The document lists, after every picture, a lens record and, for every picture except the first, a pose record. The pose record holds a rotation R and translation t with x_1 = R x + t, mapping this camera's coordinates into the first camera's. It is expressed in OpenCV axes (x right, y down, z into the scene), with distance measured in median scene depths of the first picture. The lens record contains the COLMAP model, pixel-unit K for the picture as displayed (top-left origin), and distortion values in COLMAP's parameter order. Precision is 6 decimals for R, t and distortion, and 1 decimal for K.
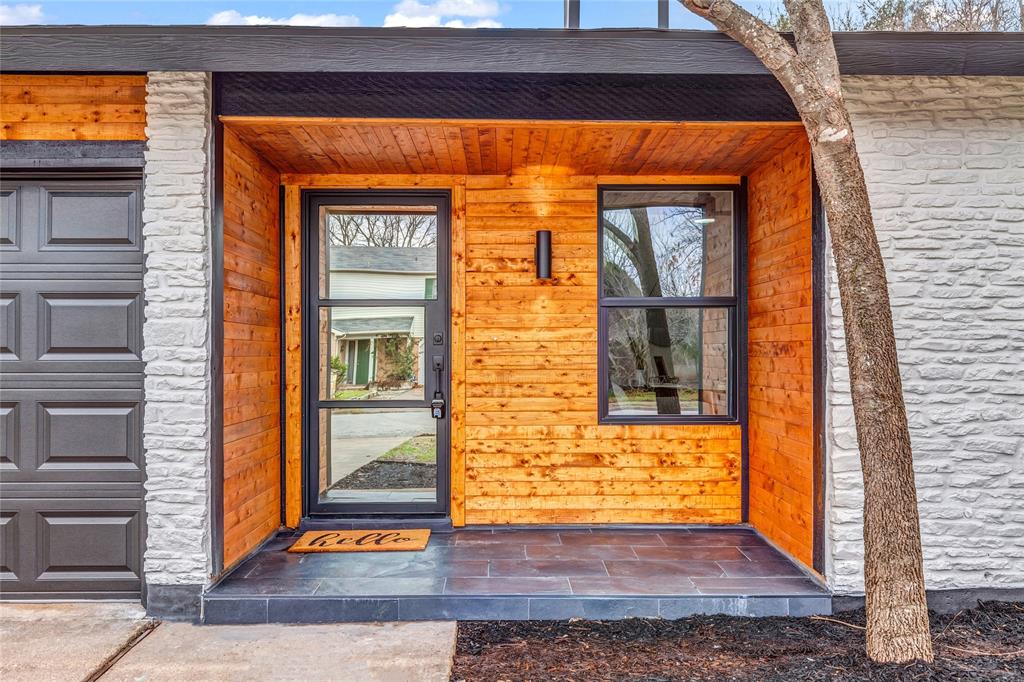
lens RADIAL K [[885.2, 0, 512.3], [0, 885.2, 341.4], [0, 0, 1]] dist [0.000502, 0.002869]
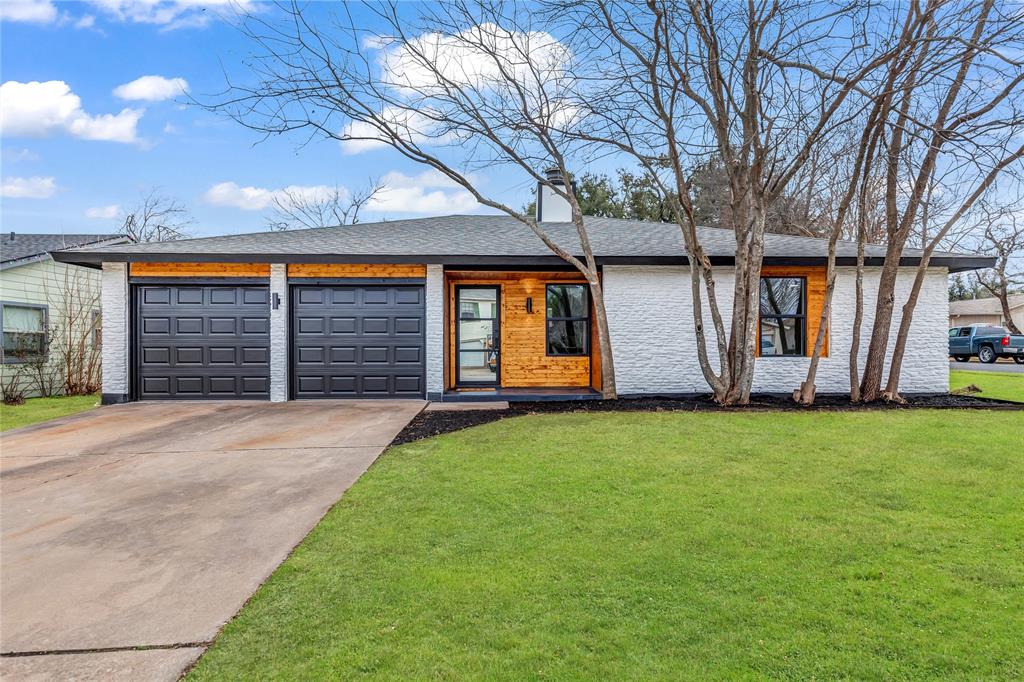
lens RADIAL K [[589.3, 0, 519.1], [0, 589.3, 339.3], [0, 0, 1]] dist [0.006051, 0.002423]
pose [[0.999564, -0.001144, 0.029503, -0.066571], [0.001262, 0.999991, -0.003981, 0.039446], [-0.029498, 0.004016, 0.999557, -1.182893]]
